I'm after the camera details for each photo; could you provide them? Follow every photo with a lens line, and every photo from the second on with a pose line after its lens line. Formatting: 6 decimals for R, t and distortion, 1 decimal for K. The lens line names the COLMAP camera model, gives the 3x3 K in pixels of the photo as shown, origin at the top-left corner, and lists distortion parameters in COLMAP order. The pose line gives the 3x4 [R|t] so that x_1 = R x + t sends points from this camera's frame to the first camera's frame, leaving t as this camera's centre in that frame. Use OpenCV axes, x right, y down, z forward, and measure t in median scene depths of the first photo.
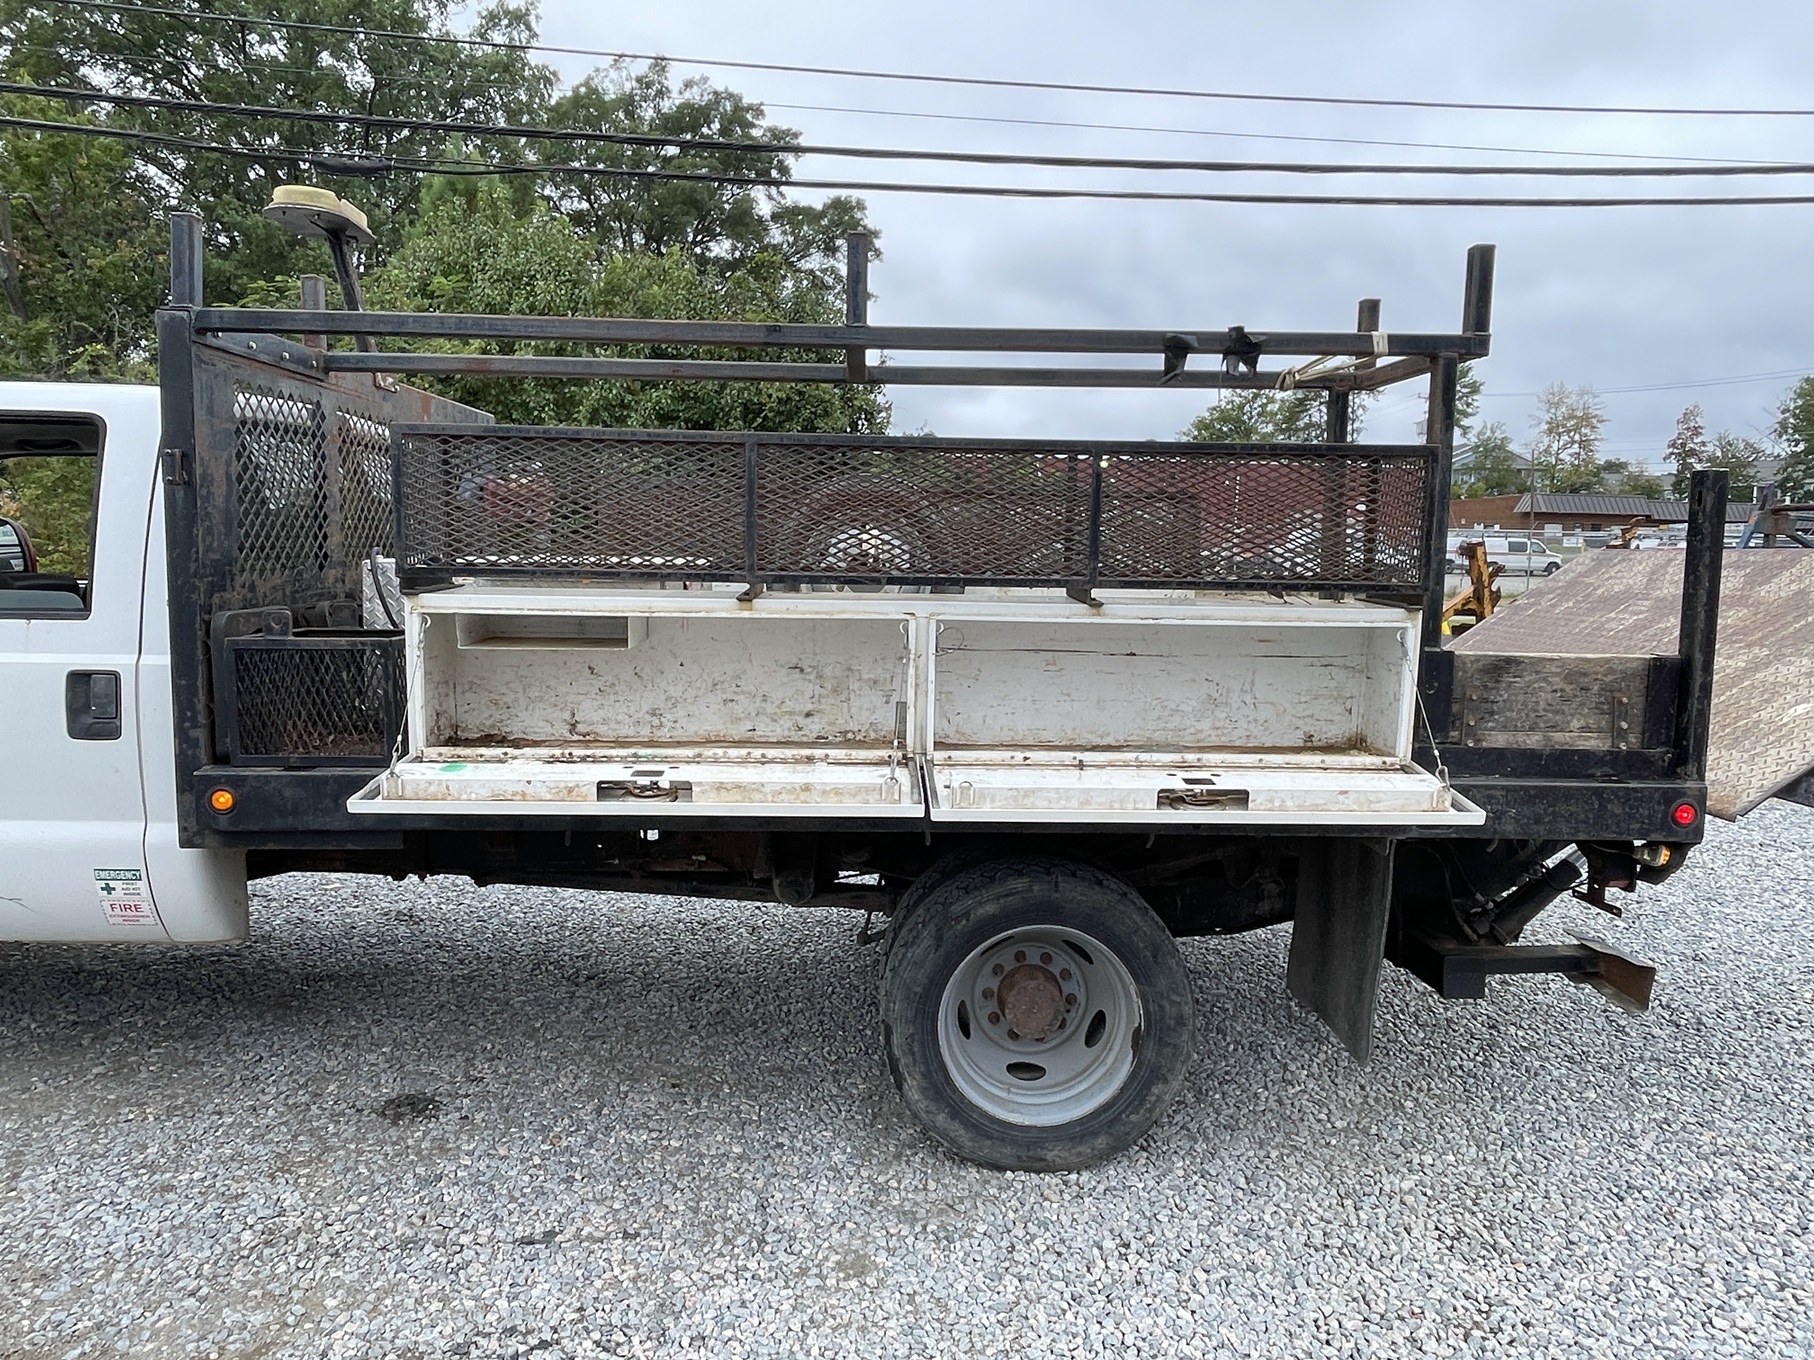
lens RADIAL K [[1190.6, 0, 906.4], [0, 1190.6, 646.4], [0, 0, 1]] dist [0.000561, -0.002956]
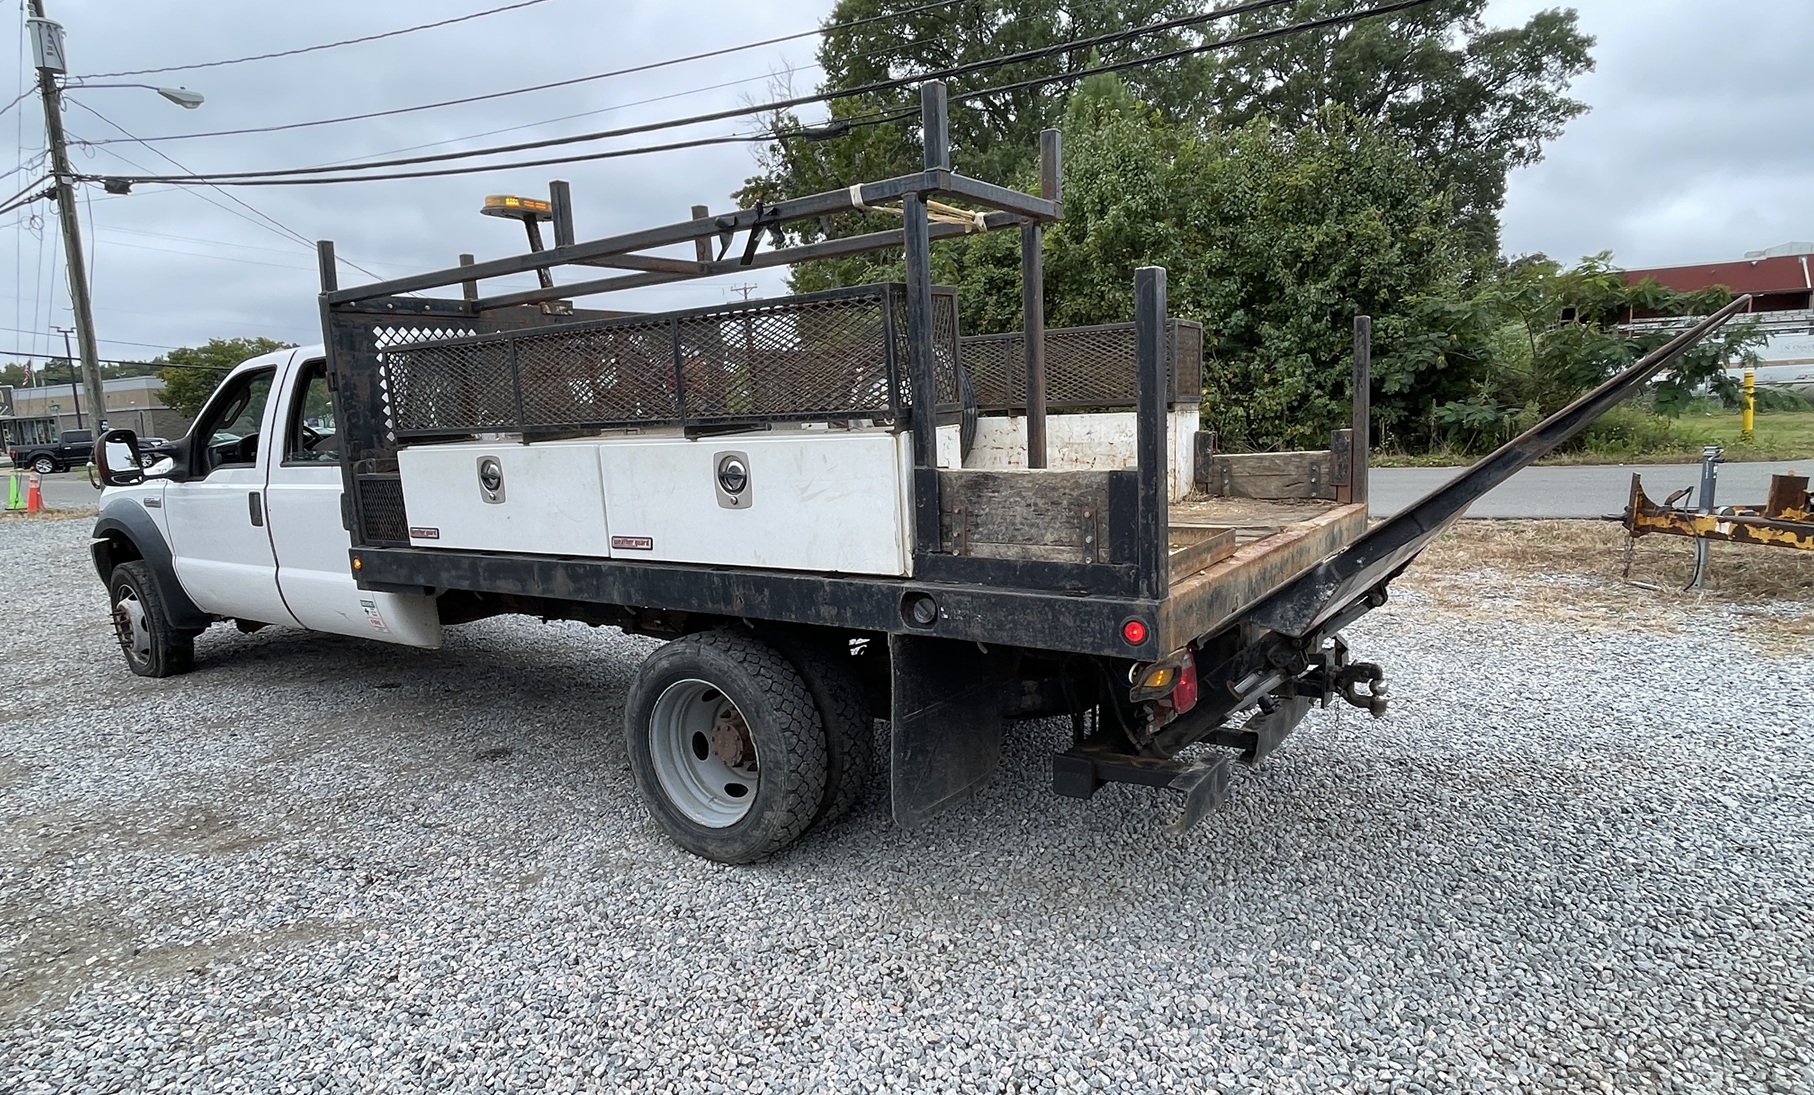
lens RADIAL K [[1021.9, 0, 942.6], [0, 1021.9, 551.7], [0, 0, 1]] dist [-0.000011, -0.000291]
pose [[0.817163, 0.027106, -0.575769, 0.669208], [0.013831, 0.997684, 0.066598, 0.011760], [0.576240, -0.062385, 0.814896, 0.152993]]
